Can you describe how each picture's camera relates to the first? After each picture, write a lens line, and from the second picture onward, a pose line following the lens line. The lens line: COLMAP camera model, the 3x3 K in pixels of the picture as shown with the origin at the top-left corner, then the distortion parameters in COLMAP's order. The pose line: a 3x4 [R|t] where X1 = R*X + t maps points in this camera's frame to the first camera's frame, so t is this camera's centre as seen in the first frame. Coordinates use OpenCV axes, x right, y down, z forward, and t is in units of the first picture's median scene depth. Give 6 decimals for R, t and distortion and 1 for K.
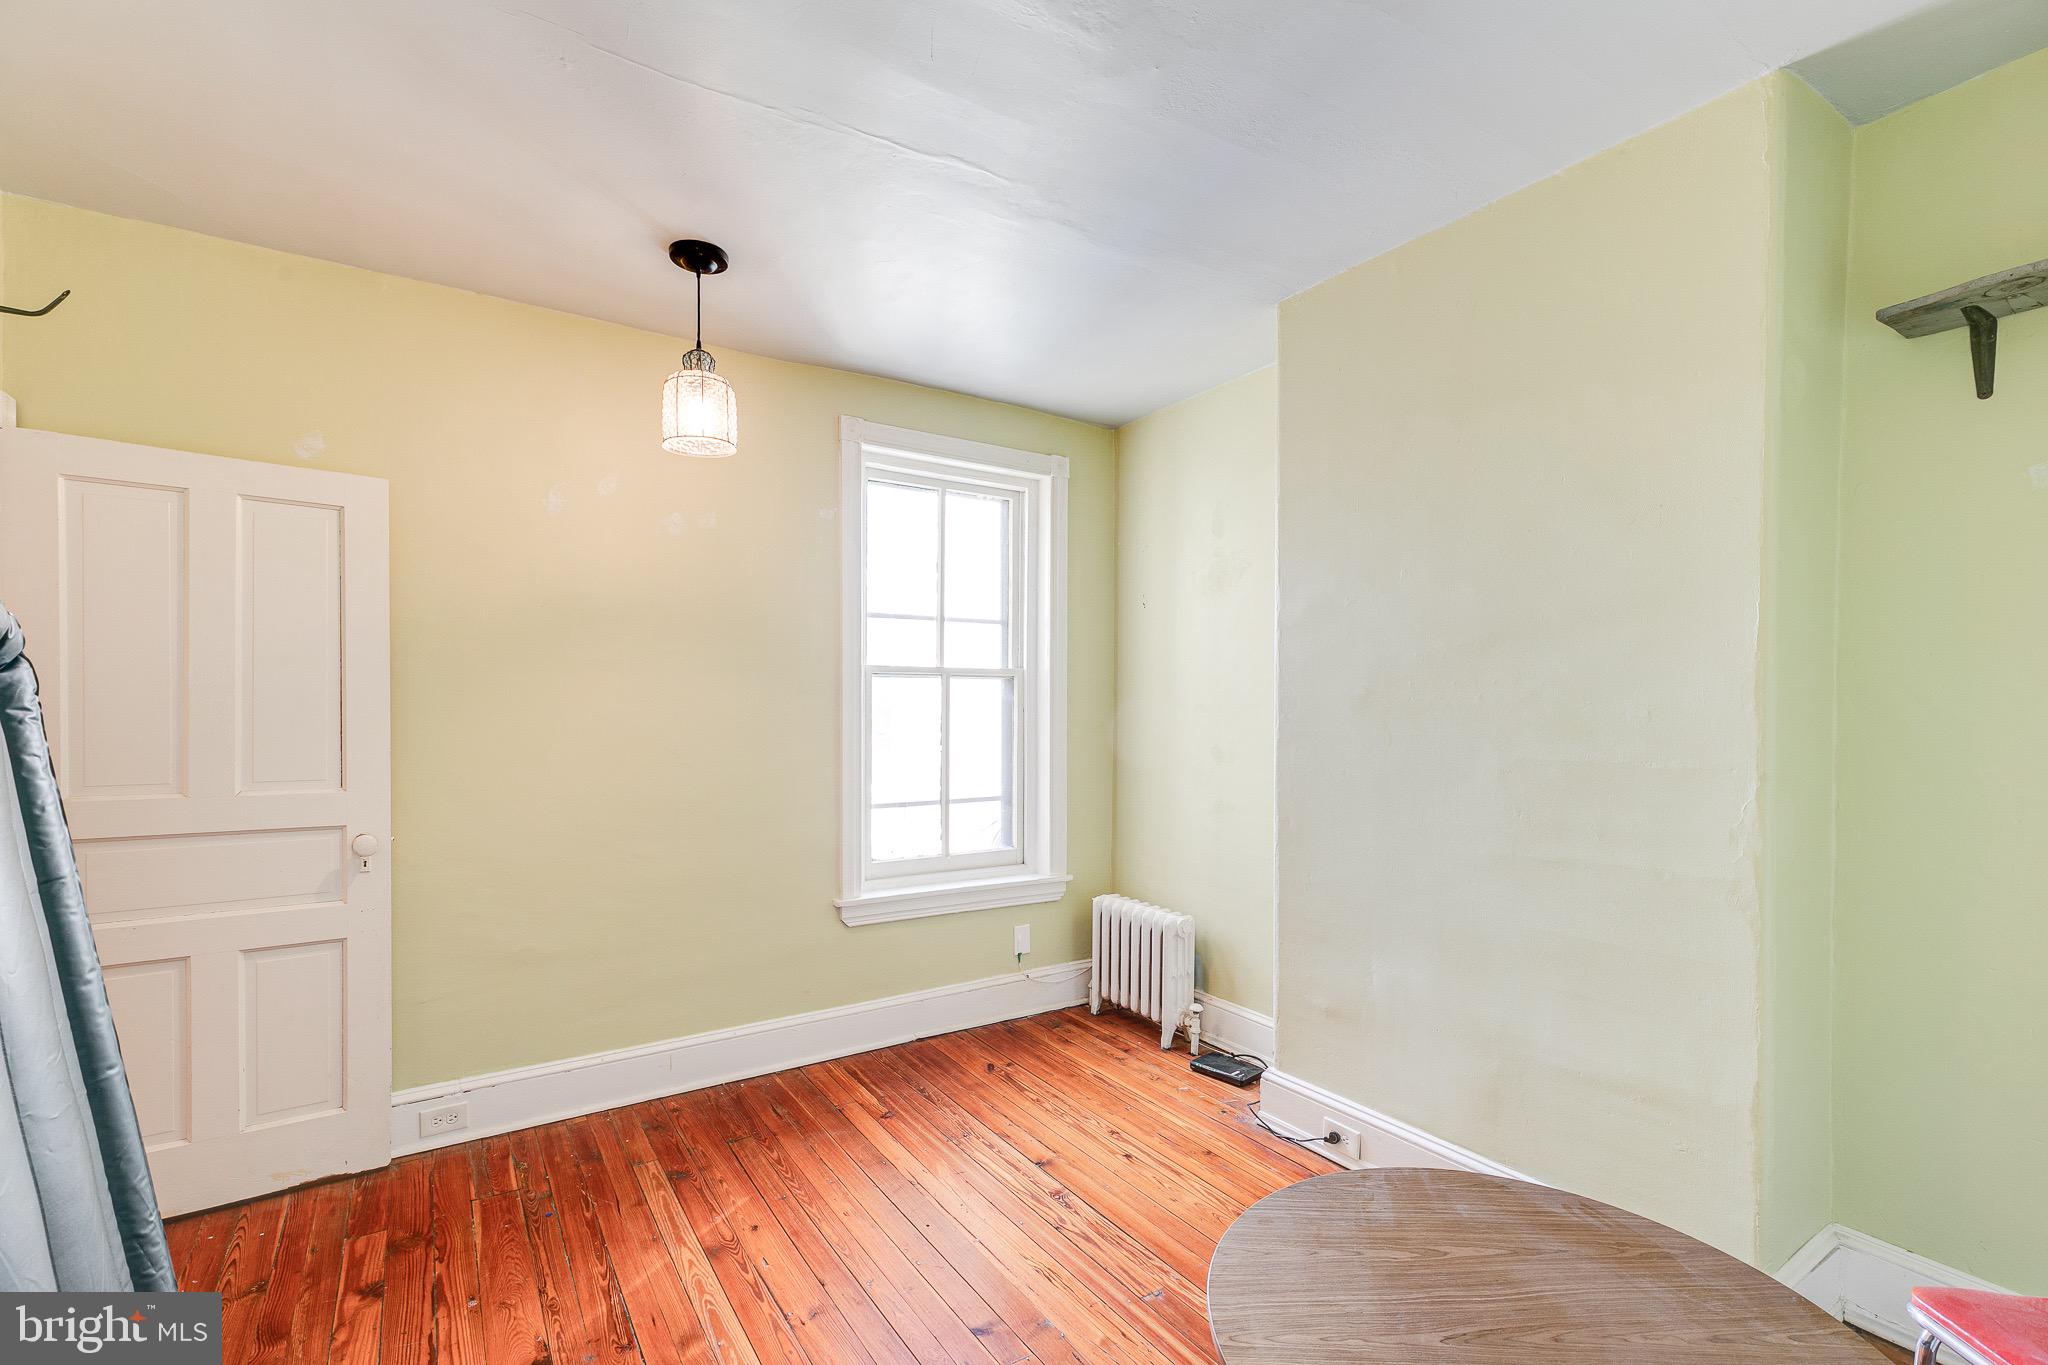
lens RADIAL K [[912.3, 0, 1020.0], [0, 912.3, 684.2], [0, 0, 1]] dist [0.004875, 0.000536]
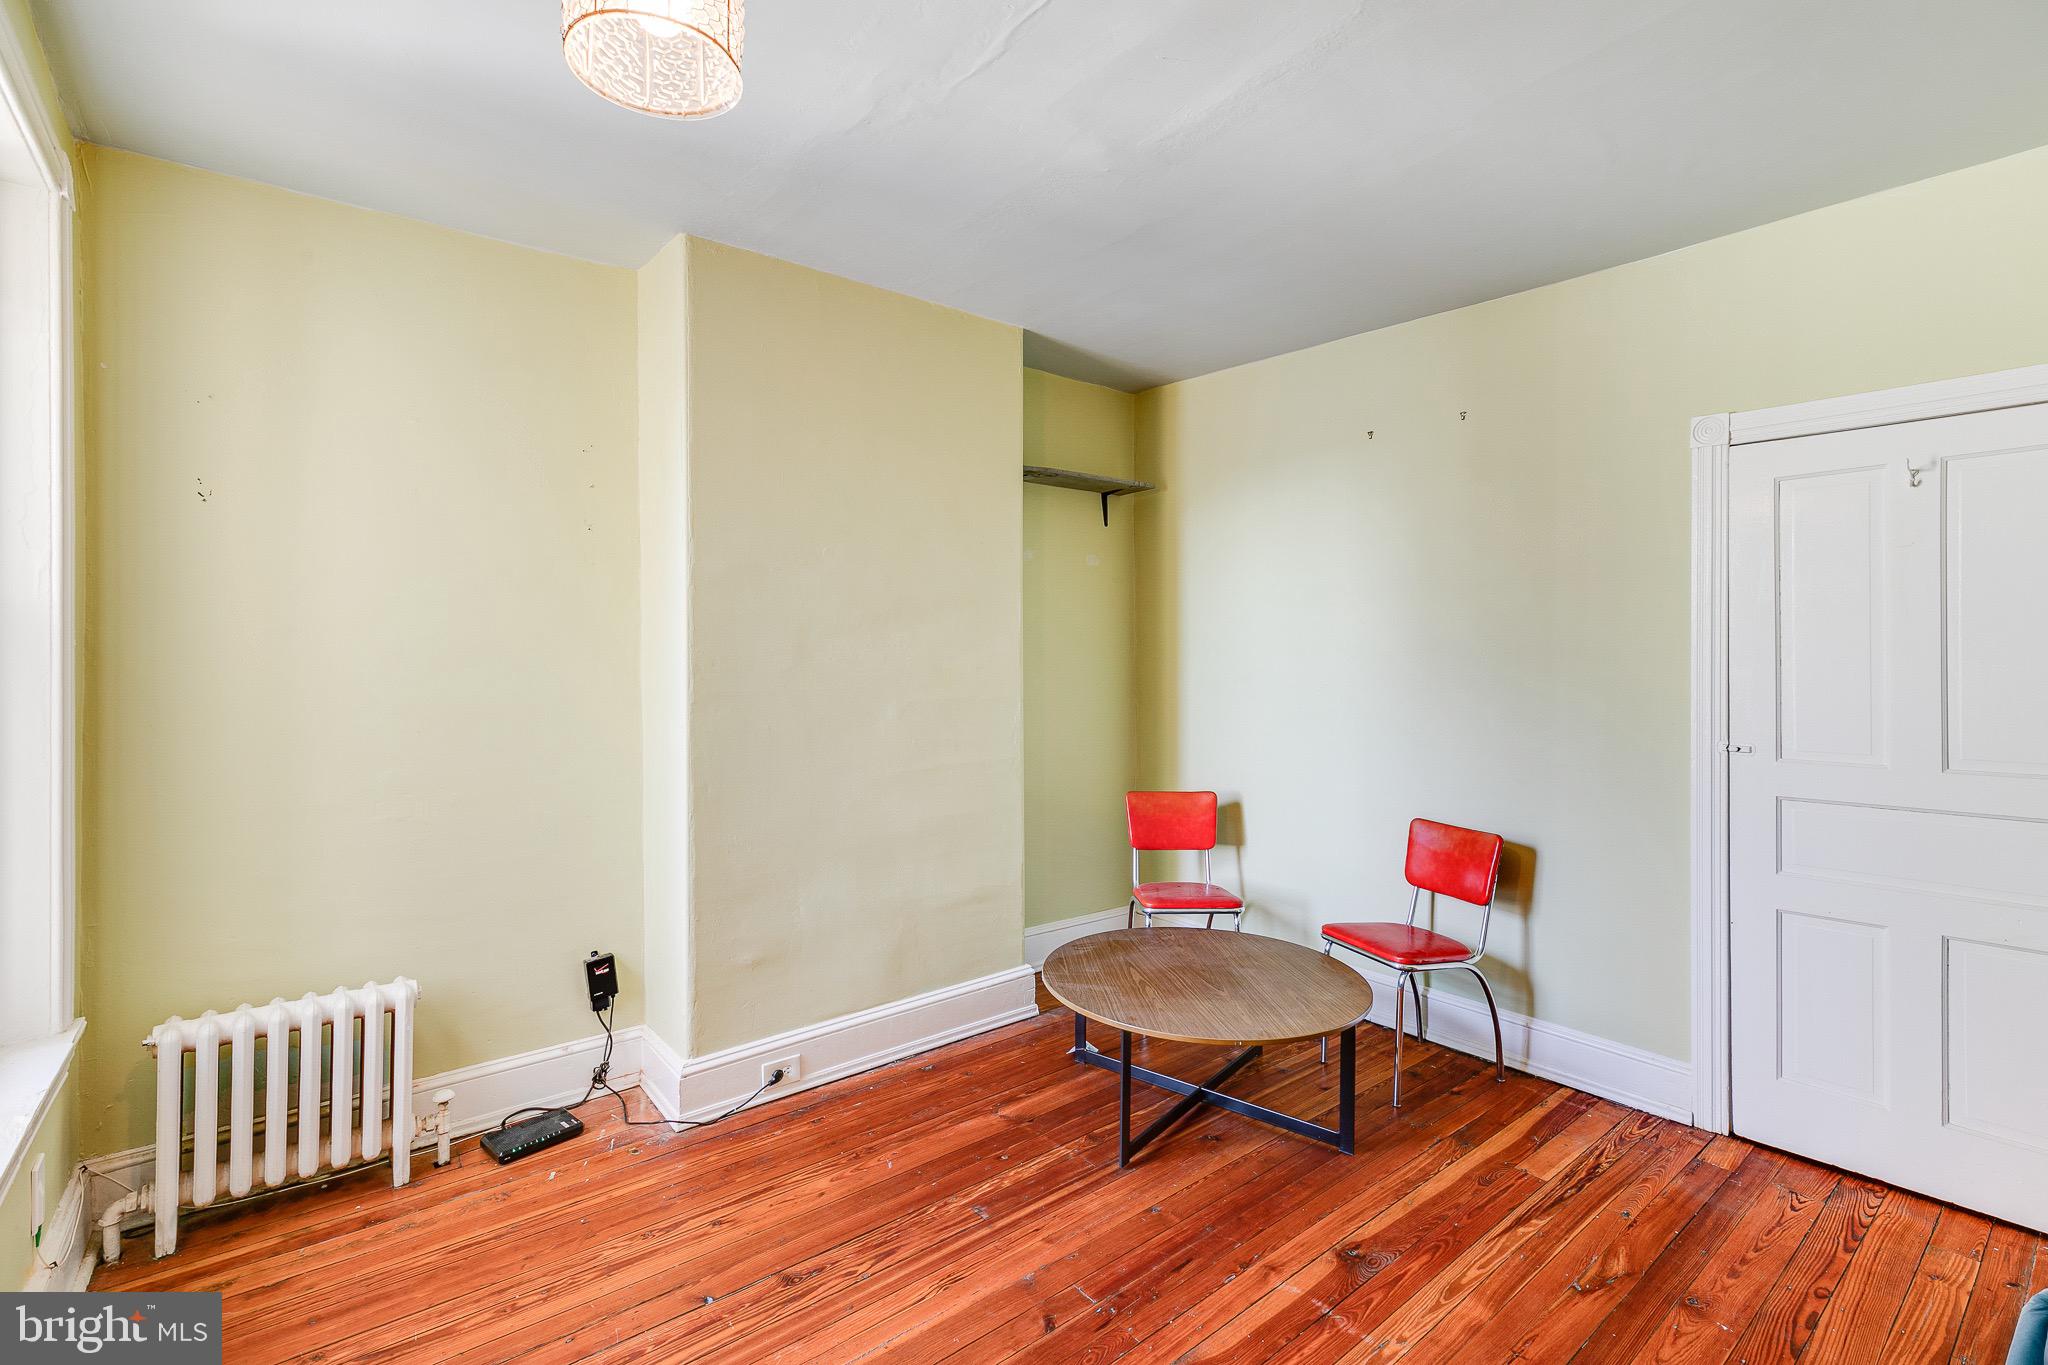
lens RADIAL K [[912.3, 0, 1020.0], [0, 912.3, 684.2], [0, 0, 1]] dist [0.004875, 0.000536]
pose [[-0.105971, -0.021180, 0.994144, -0.681350], [-0.017462, 0.999659, 0.019436, 0.026270], [-0.994216, -0.015300, -0.106304, 0.814820]]
